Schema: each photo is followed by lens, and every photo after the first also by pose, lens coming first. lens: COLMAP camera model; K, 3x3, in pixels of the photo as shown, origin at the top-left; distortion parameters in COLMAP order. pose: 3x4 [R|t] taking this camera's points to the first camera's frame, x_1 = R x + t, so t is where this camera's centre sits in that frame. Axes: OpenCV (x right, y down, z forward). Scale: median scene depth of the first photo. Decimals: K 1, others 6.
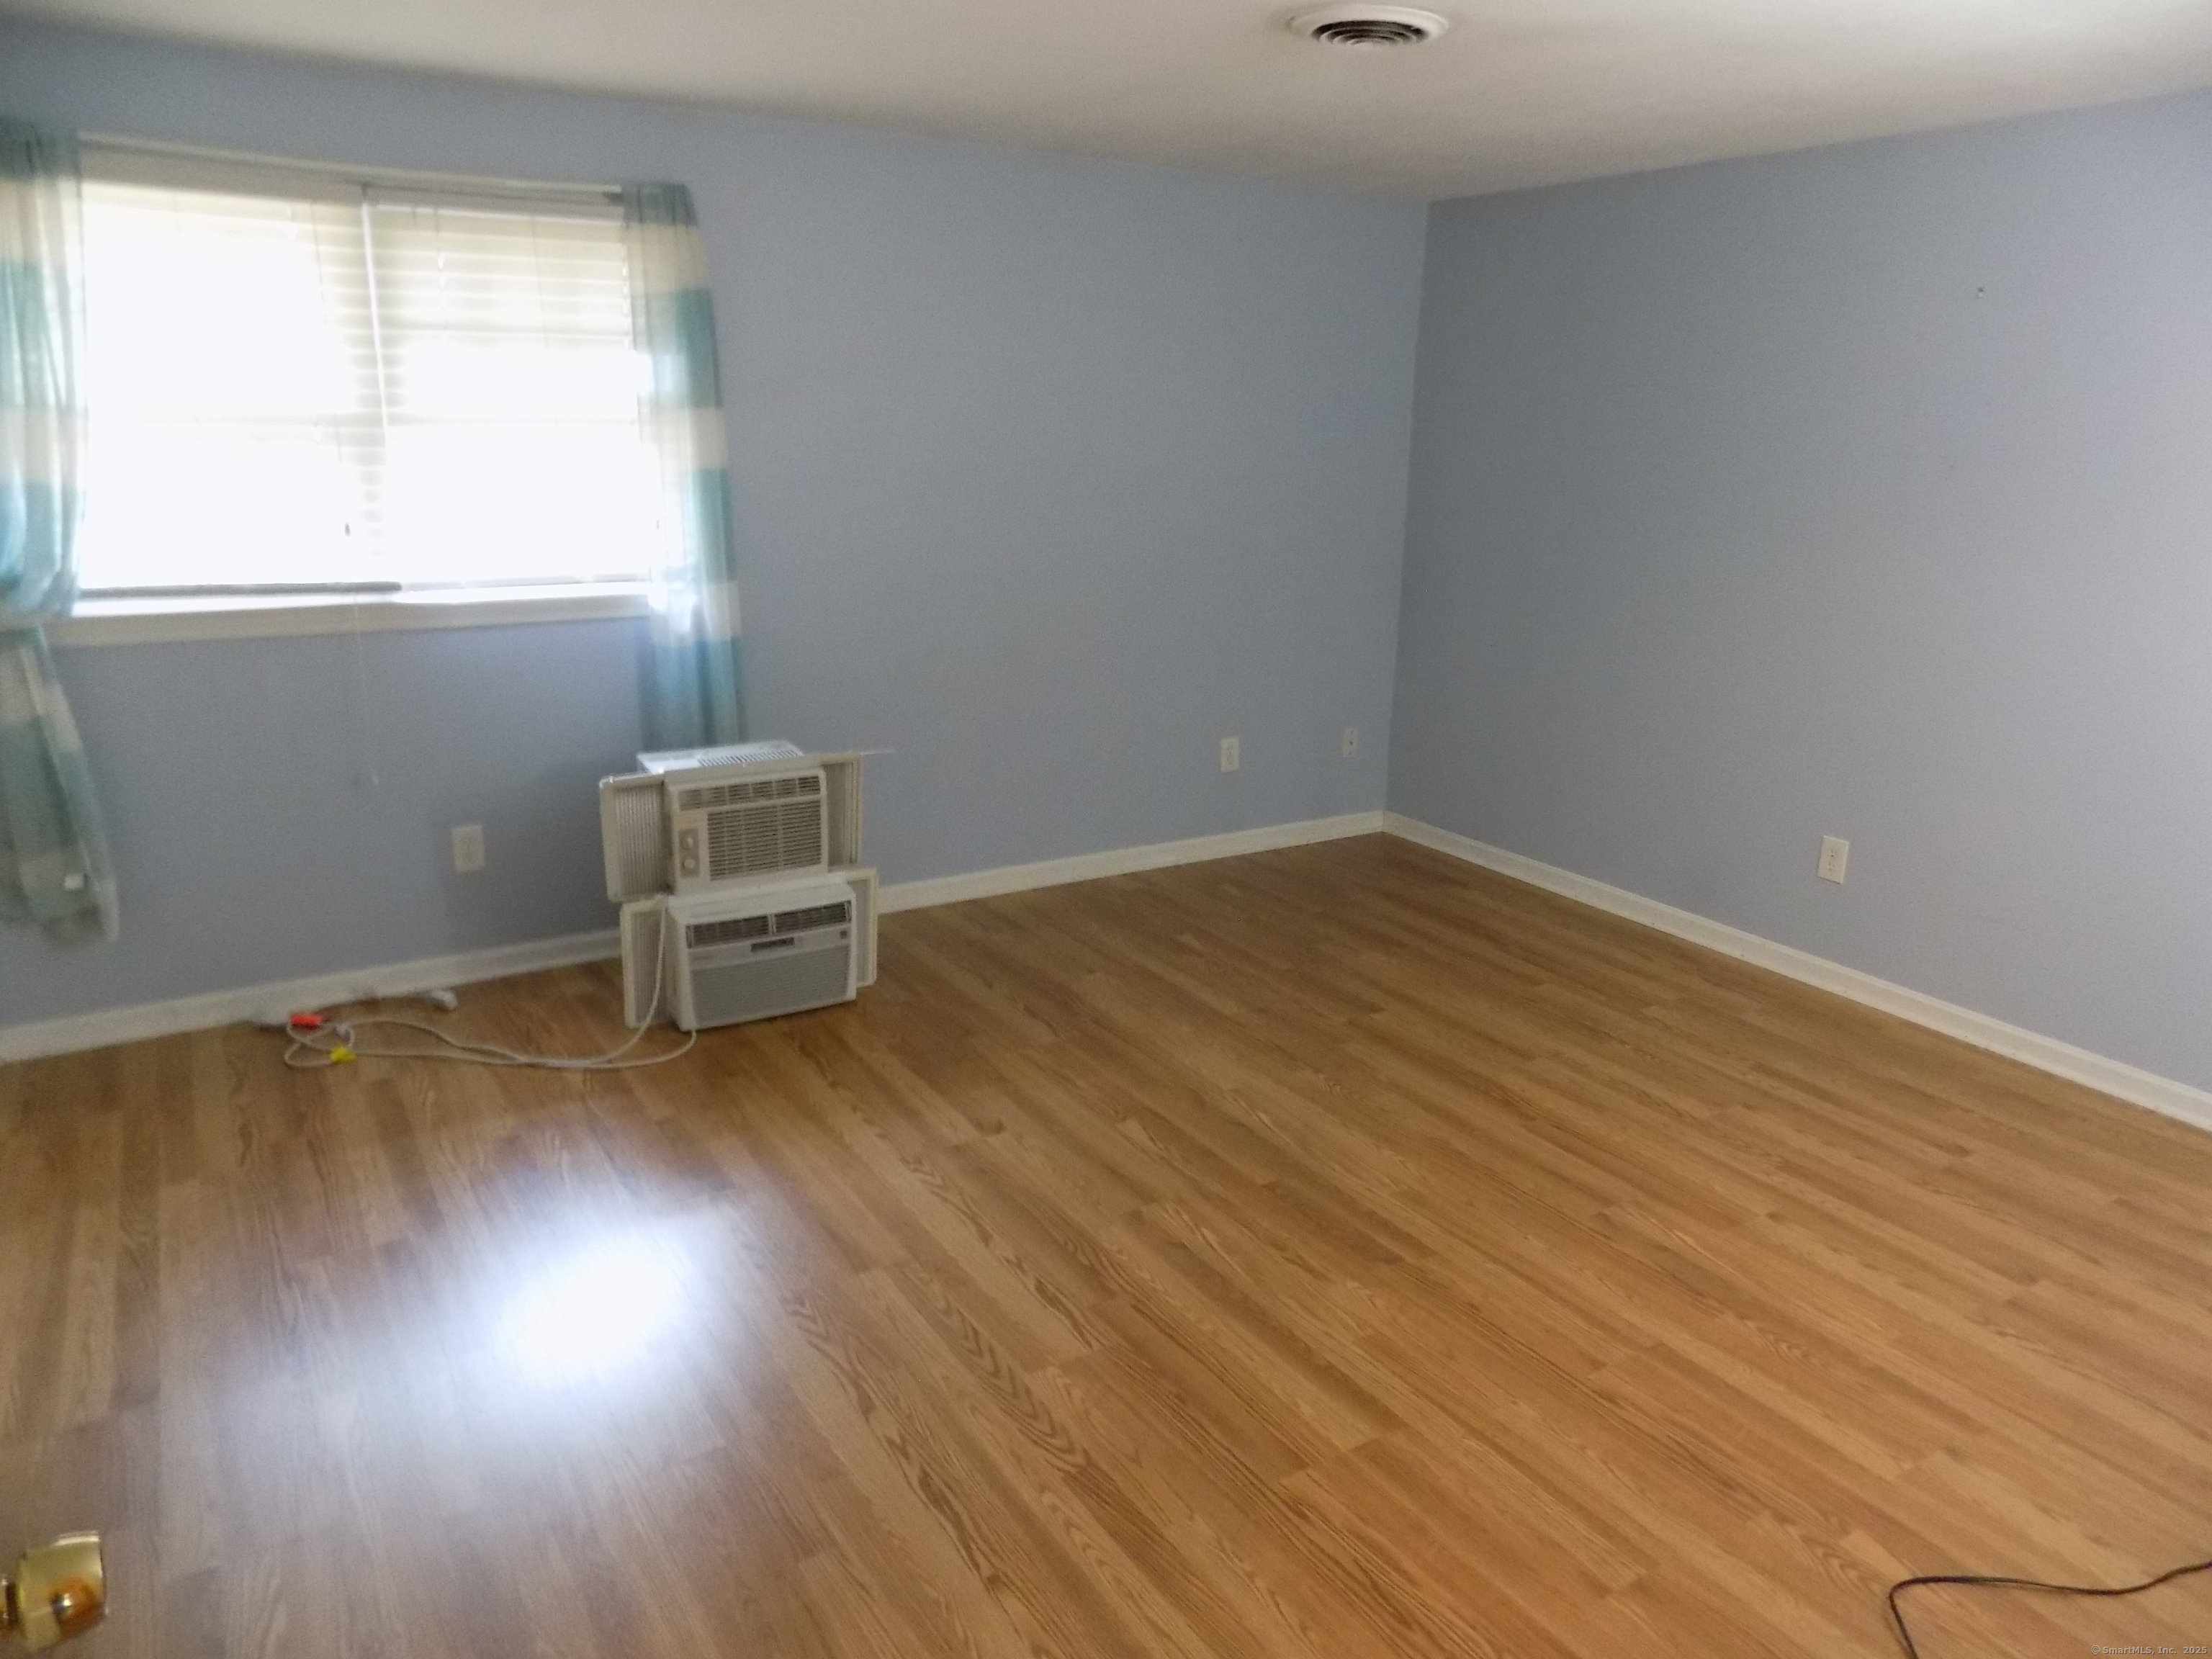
lens RADIAL K [[1498.6, 0, 1106.0], [0, 1498.6, 829.5], [0, 0, 1]] dist [-0.075652, 0.091095]
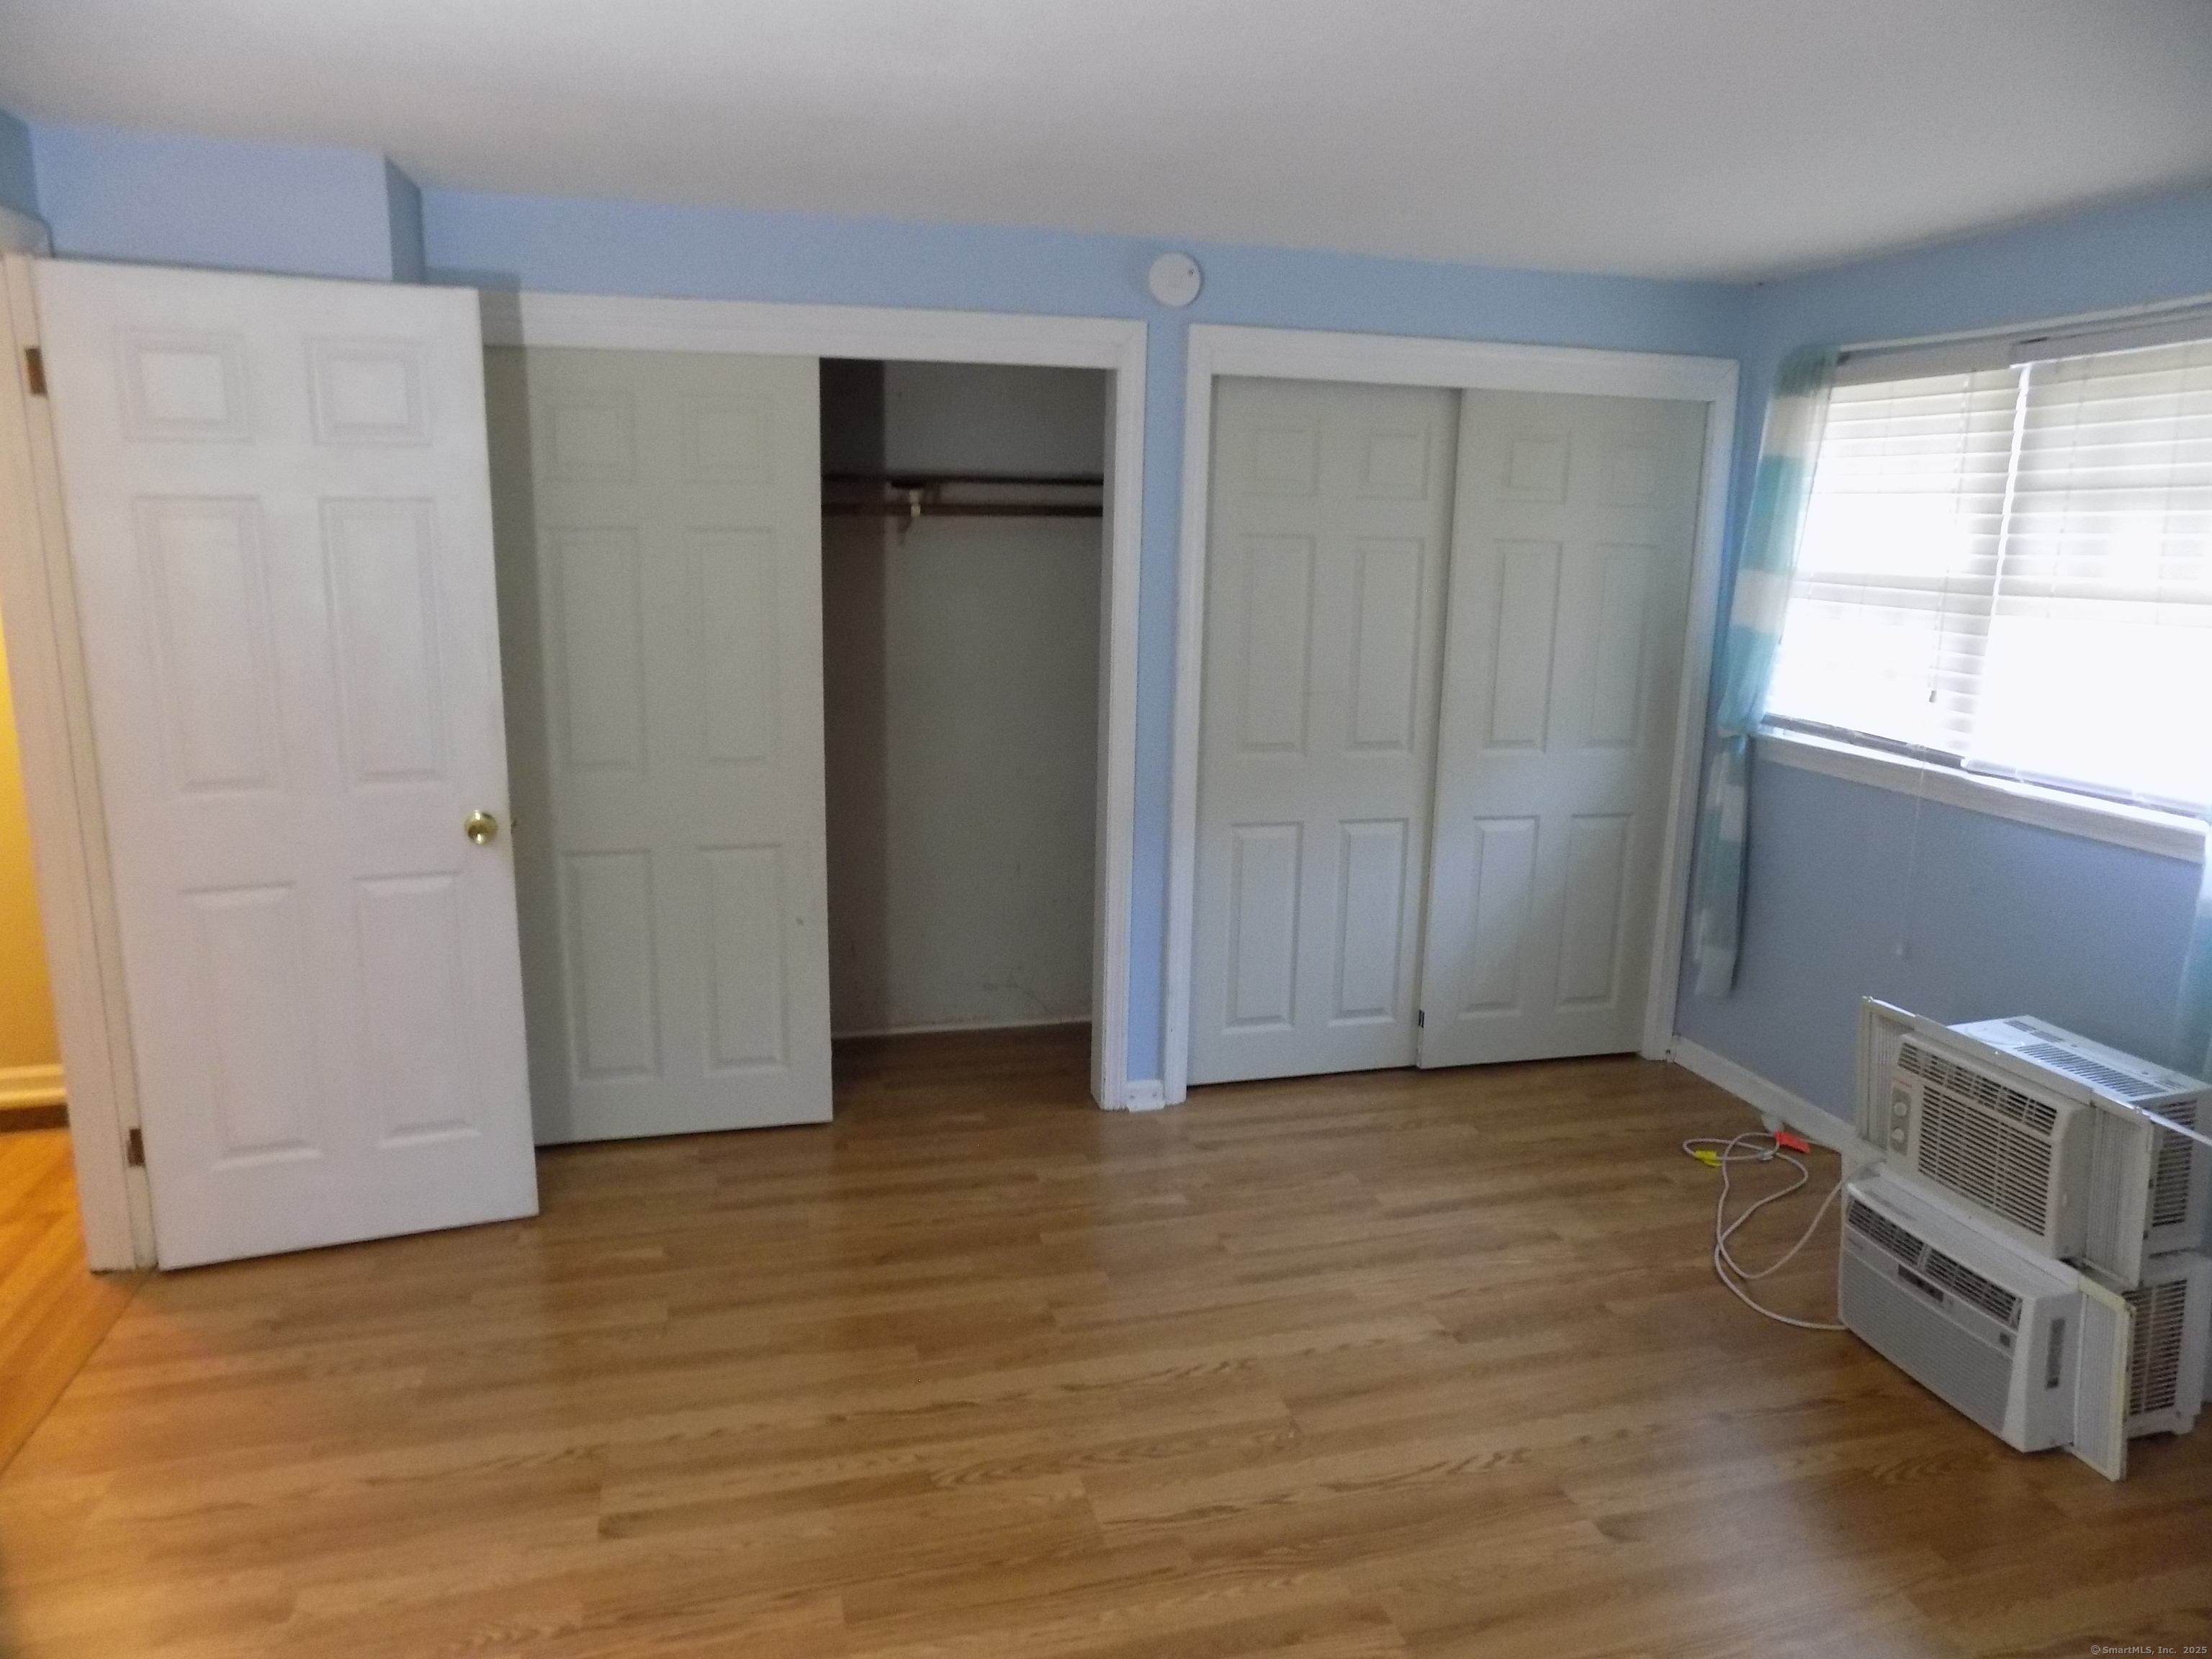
lens RADIAL K [[1461.4, 0, 1106.0], [0, 1461.4, 829.5], [0, 0, 1]] dist [-0.074747, 0.082366]
pose [[-0.267298, 0.172689, -0.948014, 0.563309], [-0.288015, 0.924521, 0.249617, -0.208303], [0.919565, 0.339764, -0.197386, 0.738153]]
